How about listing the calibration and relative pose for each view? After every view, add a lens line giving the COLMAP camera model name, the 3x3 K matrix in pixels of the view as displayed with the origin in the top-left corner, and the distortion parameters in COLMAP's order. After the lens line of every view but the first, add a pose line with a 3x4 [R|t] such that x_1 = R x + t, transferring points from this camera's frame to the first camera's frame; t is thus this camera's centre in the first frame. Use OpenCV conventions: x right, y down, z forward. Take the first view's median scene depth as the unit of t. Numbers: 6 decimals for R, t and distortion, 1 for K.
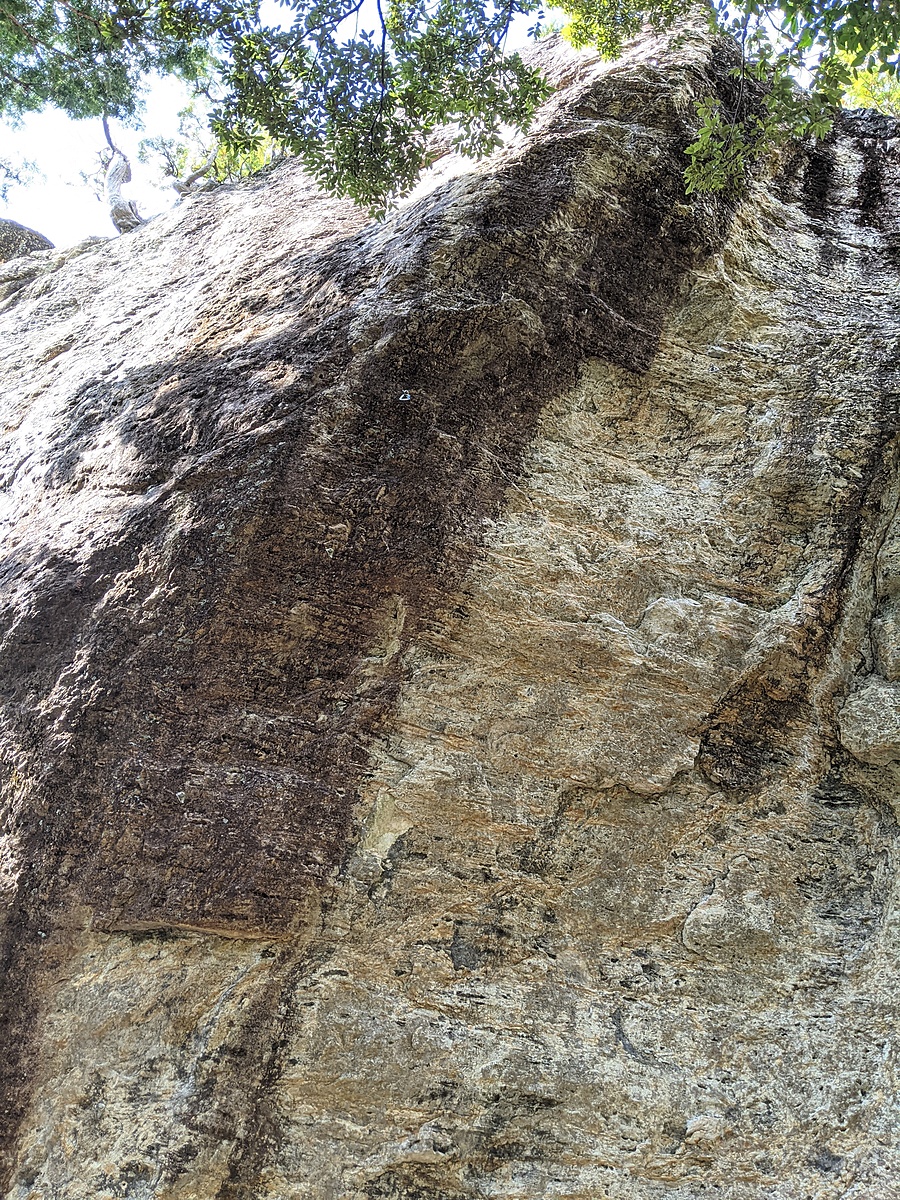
lens RADIAL K [[952.1, 0, 456.6], [0, 952.1, 601.7], [0, 0, 1]] dist [0.046113, -0.071813]
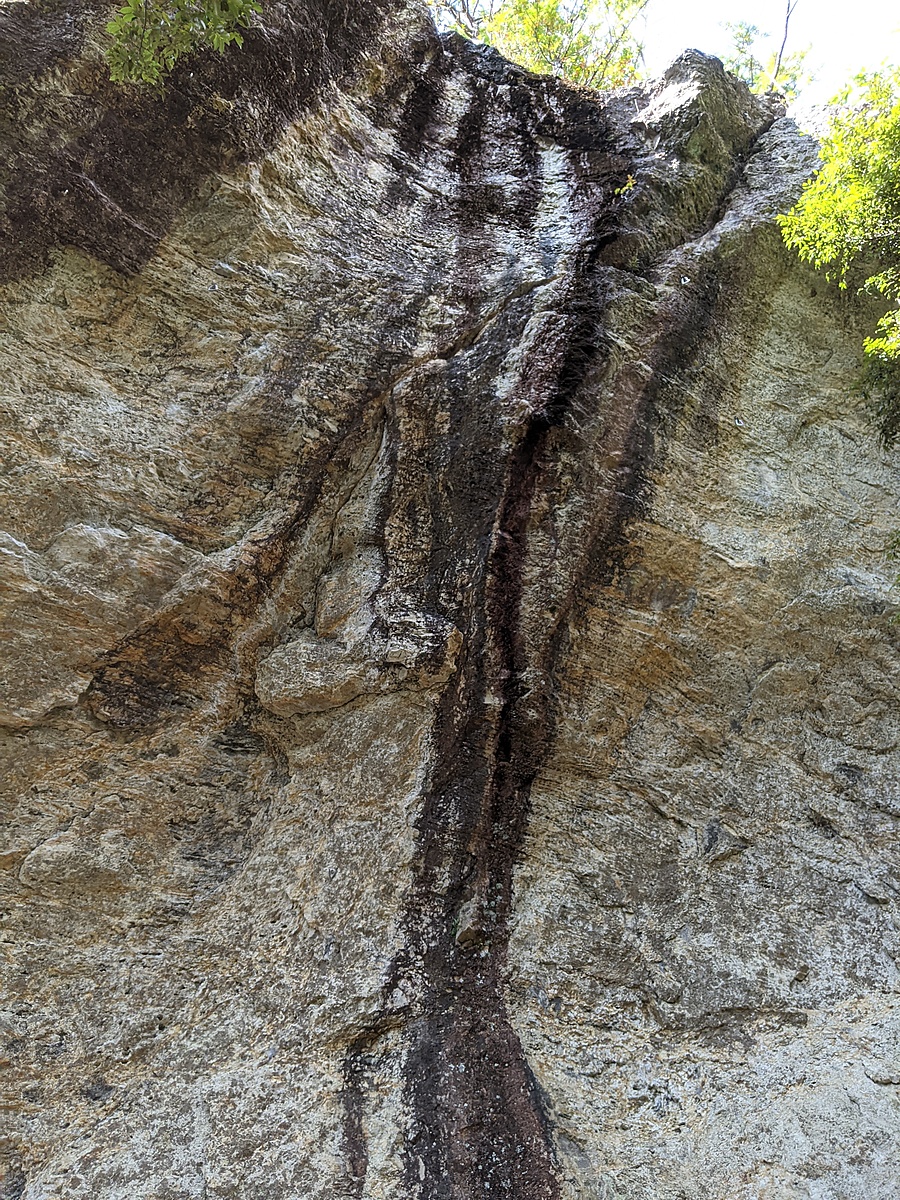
lens RADIAL K [[952.1, 0, 488.0], [0, 952.1, 629.7], [0, 0, 1]] dist [0.046113, -0.071813]
pose [[0.959021, 0.116436, 0.258304, 0.354504], [-0.149455, 0.982399, 0.112054, -0.064732], [-0.240711, -0.146067, 0.959543, -0.018187]]
